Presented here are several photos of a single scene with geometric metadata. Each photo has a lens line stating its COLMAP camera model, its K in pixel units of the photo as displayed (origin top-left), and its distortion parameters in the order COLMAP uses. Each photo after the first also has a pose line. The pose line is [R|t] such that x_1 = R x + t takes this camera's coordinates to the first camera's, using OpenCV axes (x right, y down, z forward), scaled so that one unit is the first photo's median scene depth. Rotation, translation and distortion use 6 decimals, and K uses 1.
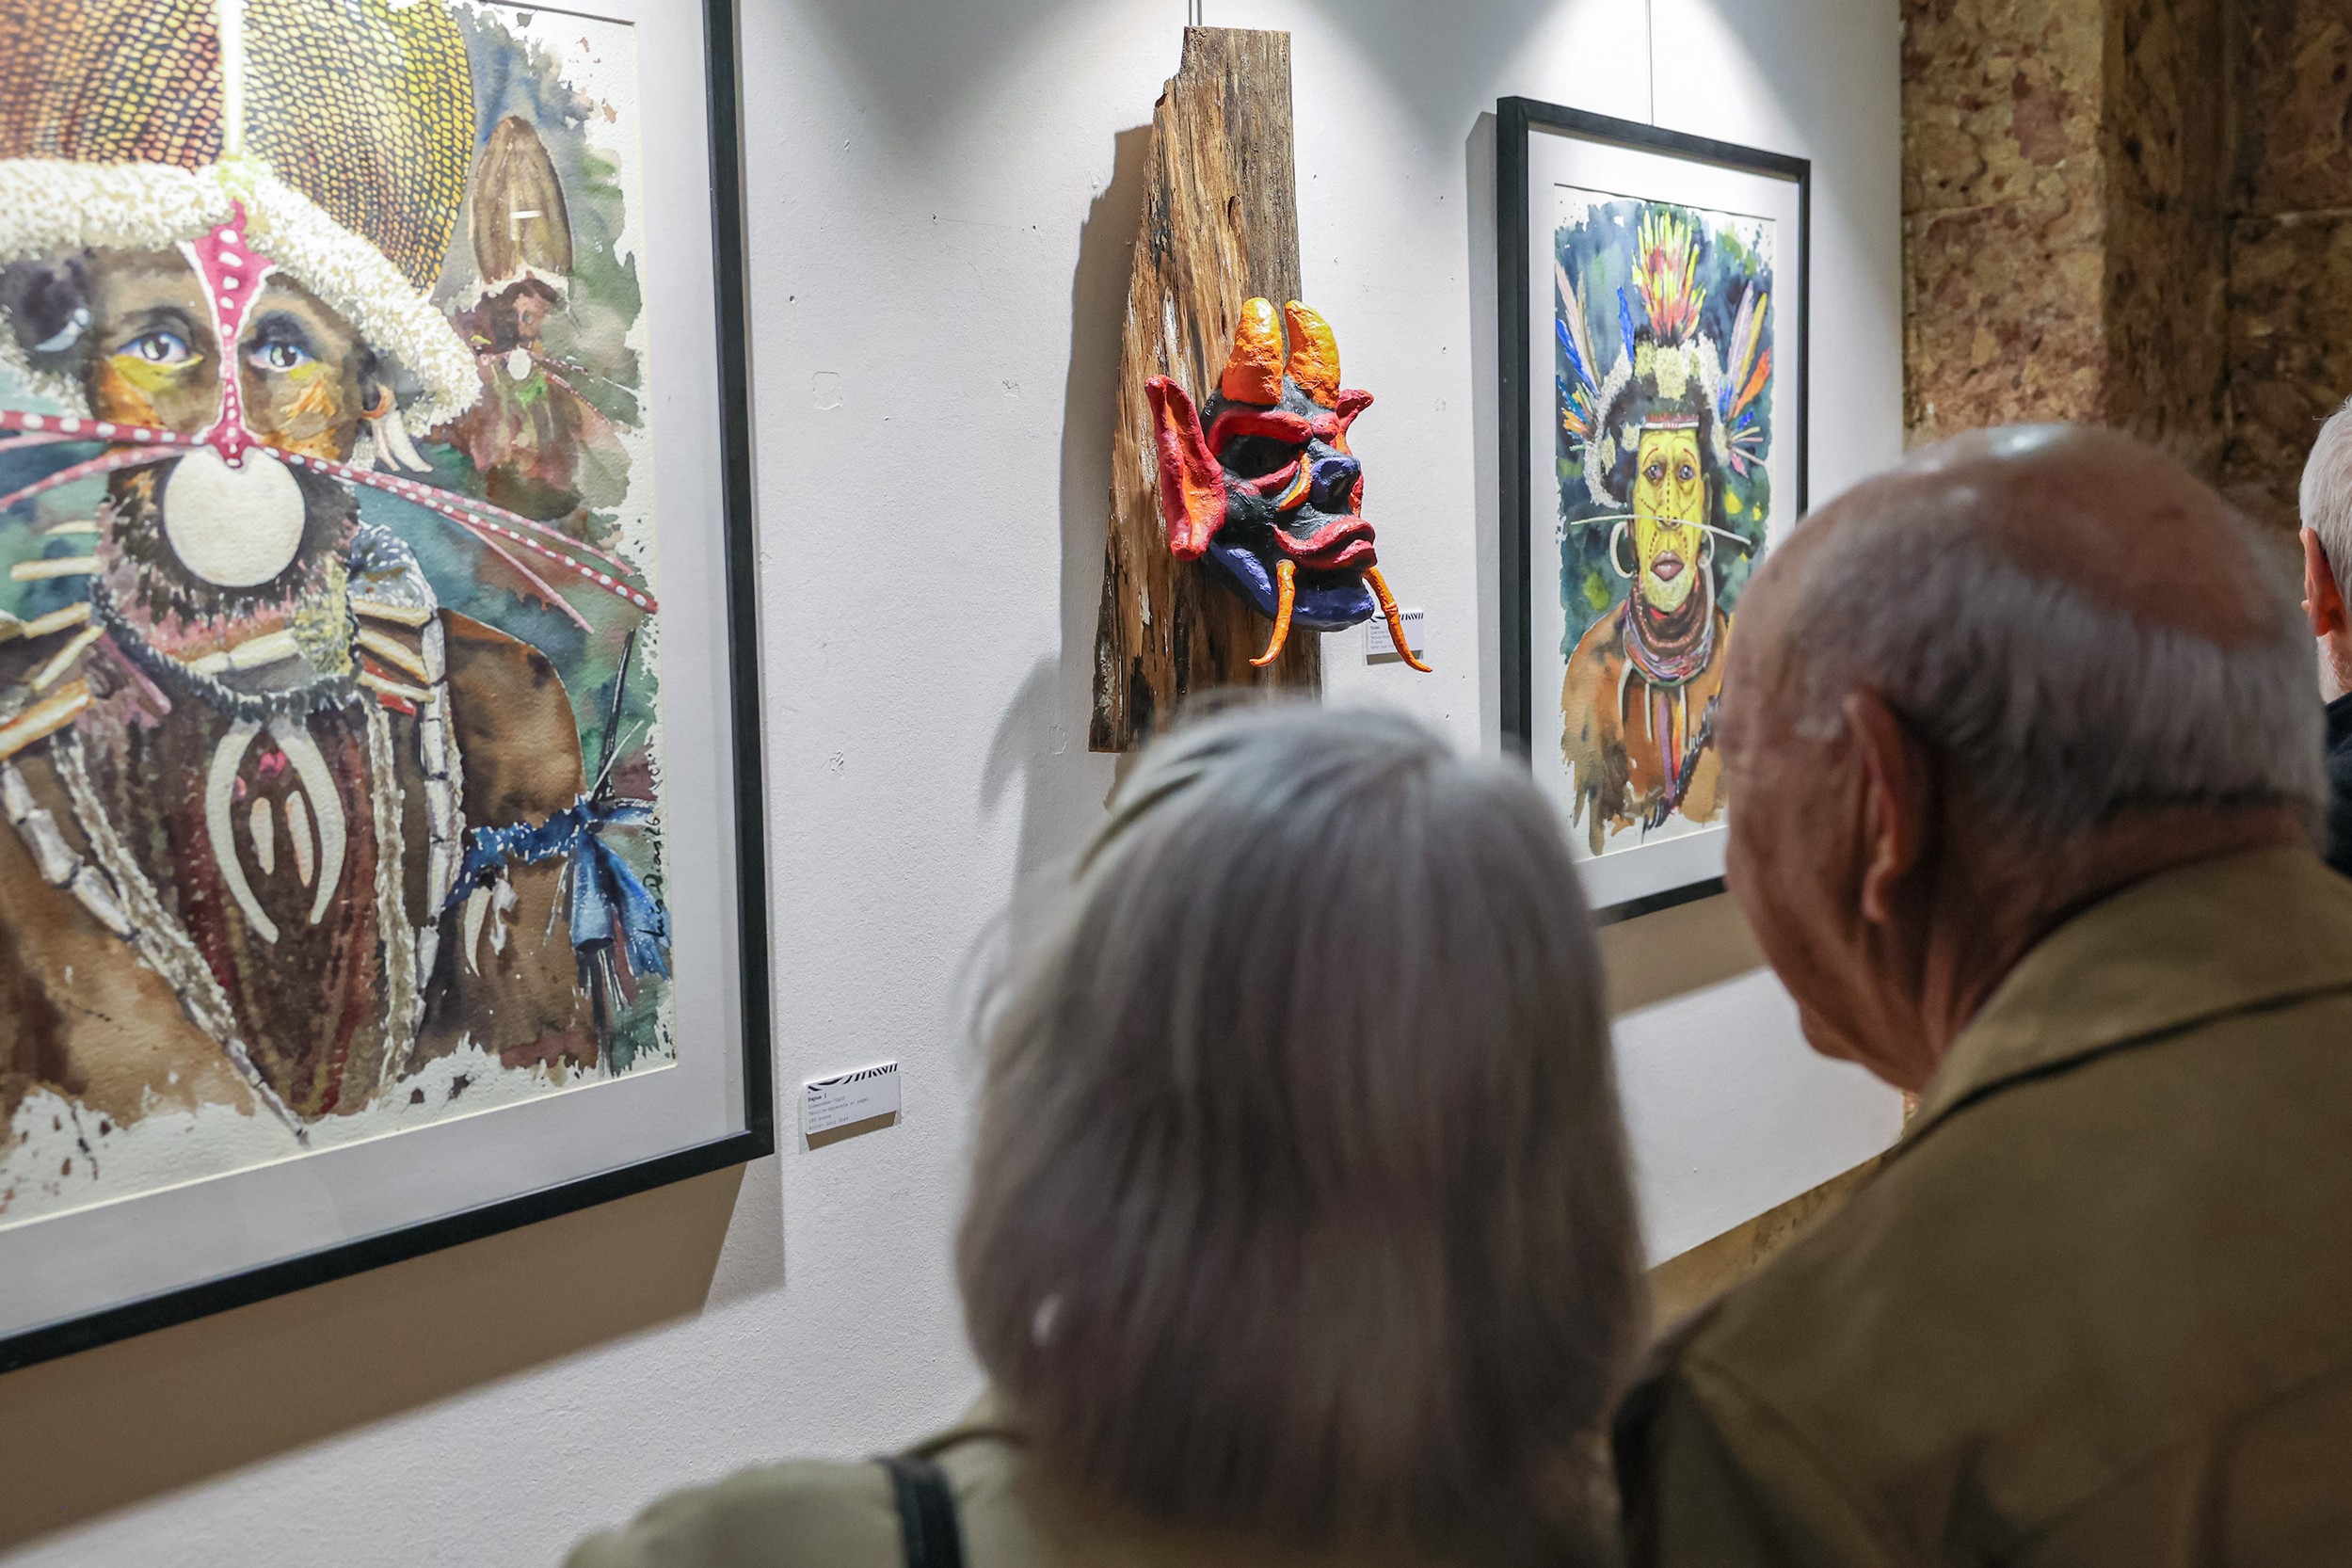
lens RADIAL K [[2450.6, 0, 1176.0], [0, 2450.6, 784.0], [0, 0, 1]] dist [-0.000765, 0.012353]
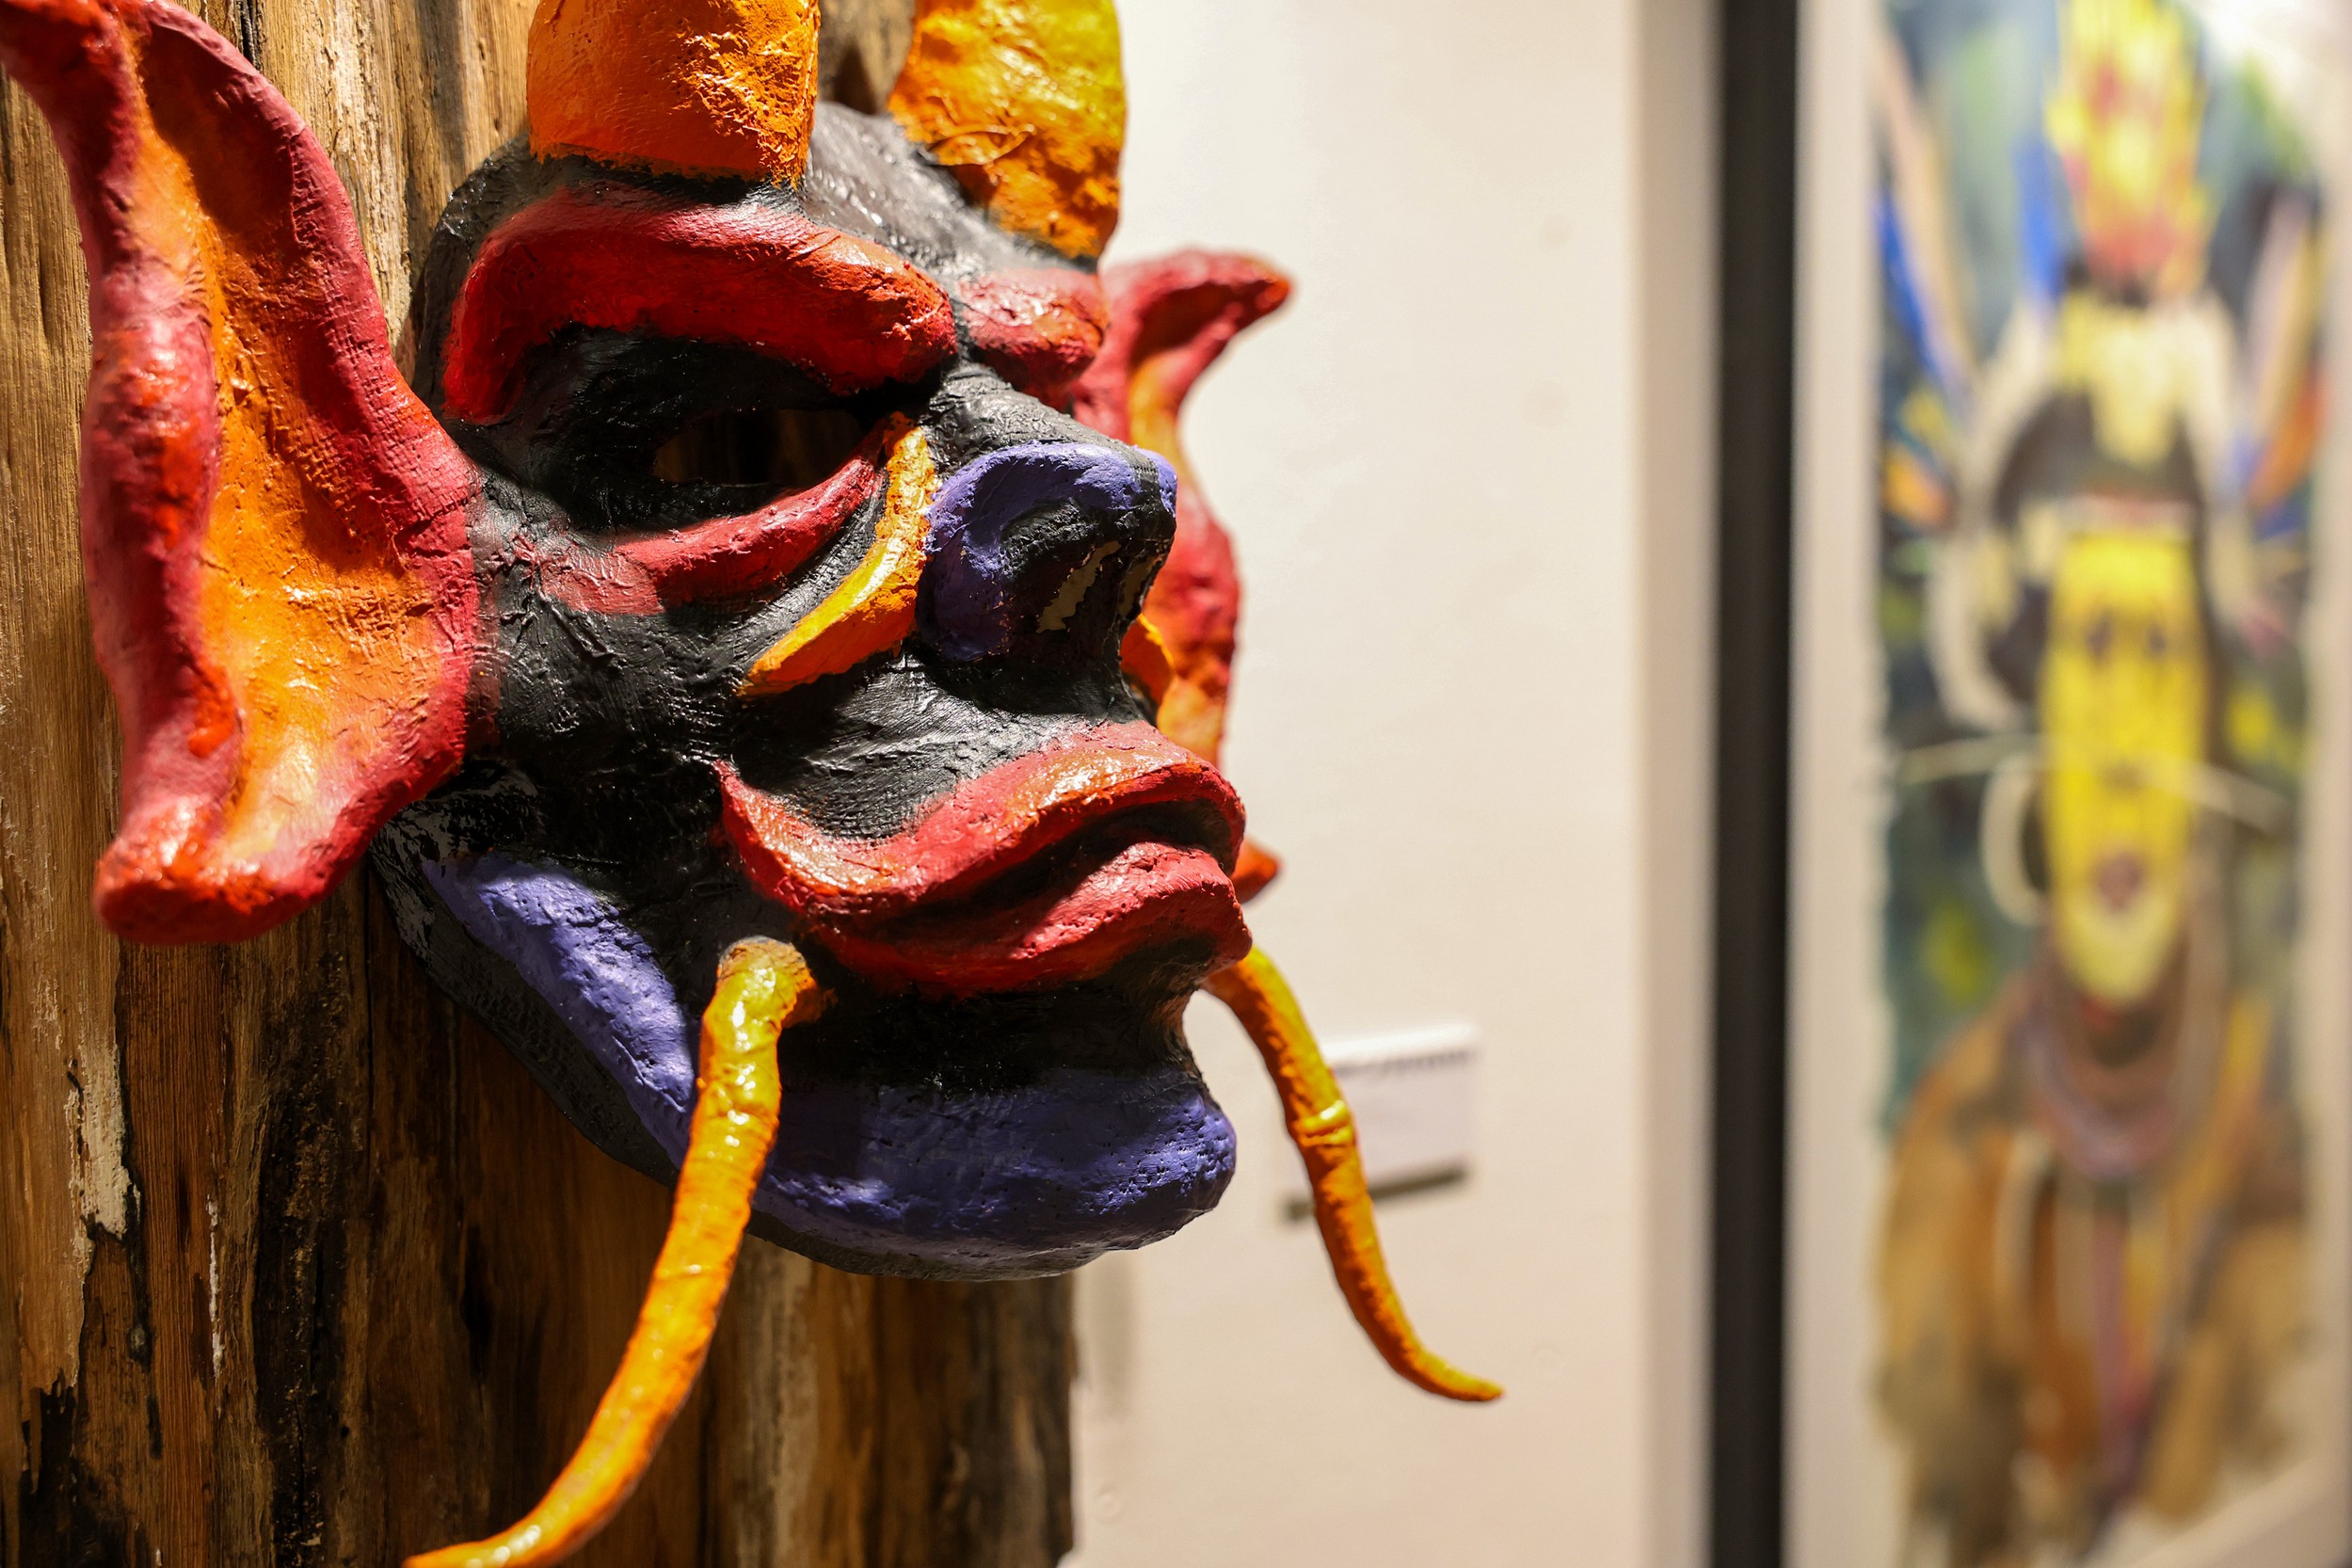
lens RADIAL K [[2768.5, 0, 1176.0], [0, 2768.5, 784.0], [0, 0, 1]] dist [-0.005578, -0.010564]
pose [[0.999632, 0.023059, -0.014291, 0.087255], [-0.024259, 0.995611, -0.090387, -0.091772], [0.012144, 0.090700, 0.995804, 0.843214]]
